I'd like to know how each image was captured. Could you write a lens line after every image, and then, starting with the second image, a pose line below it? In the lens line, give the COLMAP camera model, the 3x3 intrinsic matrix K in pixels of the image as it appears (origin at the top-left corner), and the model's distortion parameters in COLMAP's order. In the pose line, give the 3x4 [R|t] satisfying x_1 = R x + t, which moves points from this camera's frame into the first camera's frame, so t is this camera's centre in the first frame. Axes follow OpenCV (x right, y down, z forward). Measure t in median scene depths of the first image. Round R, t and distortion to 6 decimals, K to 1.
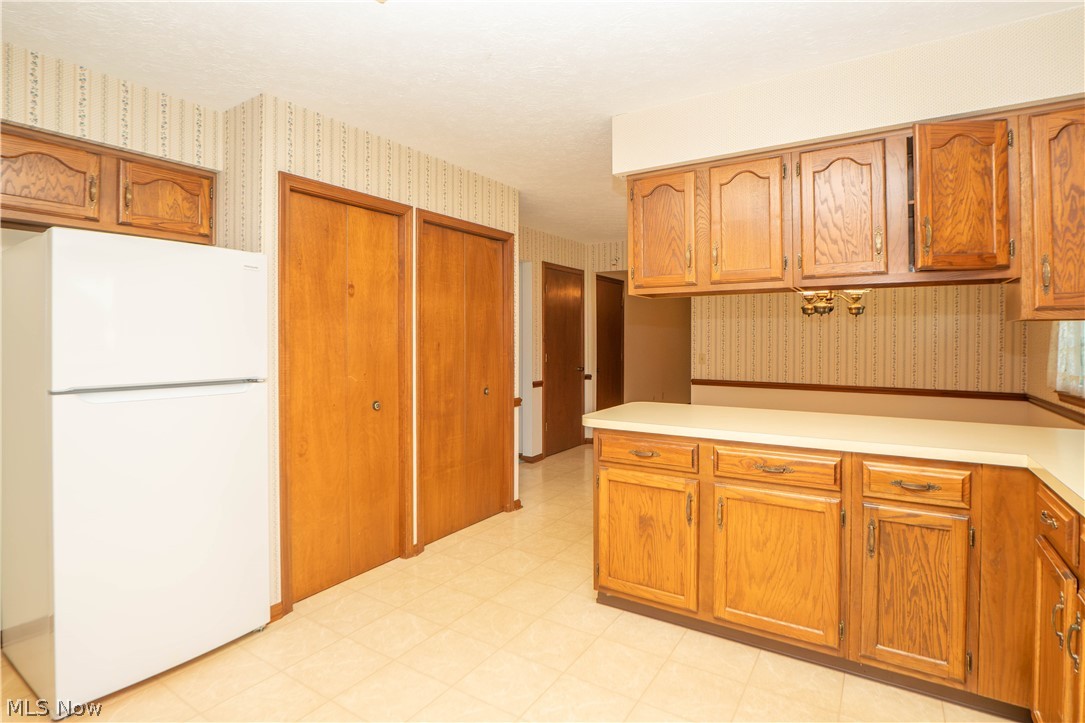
lens RADIAL K [[558.2, 0, 544.8], [0, 558.2, 347.7], [0, 0, 1]] dist [-0.024215, 0.000133]
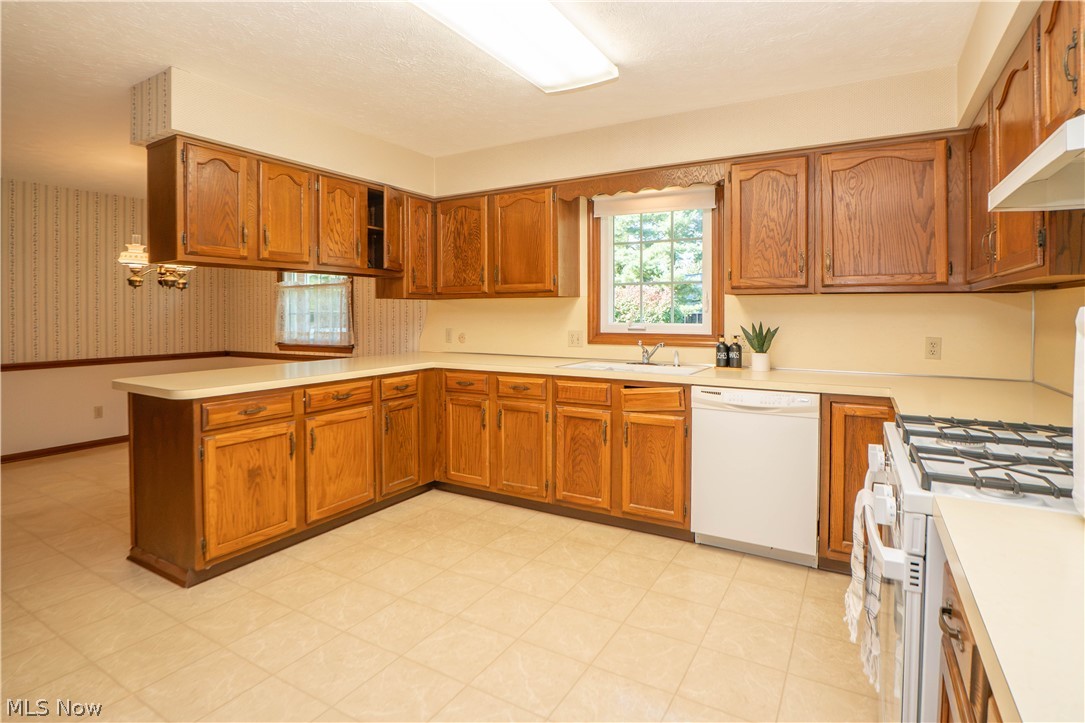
lens RADIAL K [[526.9, 0, 541.6], [0, 526.9, 325.2], [0, 0, 1]] dist [-0.038943, -0.000071]
pose [[-0.044725, -0.021103, 0.998776, -0.878082], [0.020052, 0.999556, 0.022017, 0.011256], [-0.998798, 0.021012, -0.044282, 0.485230]]
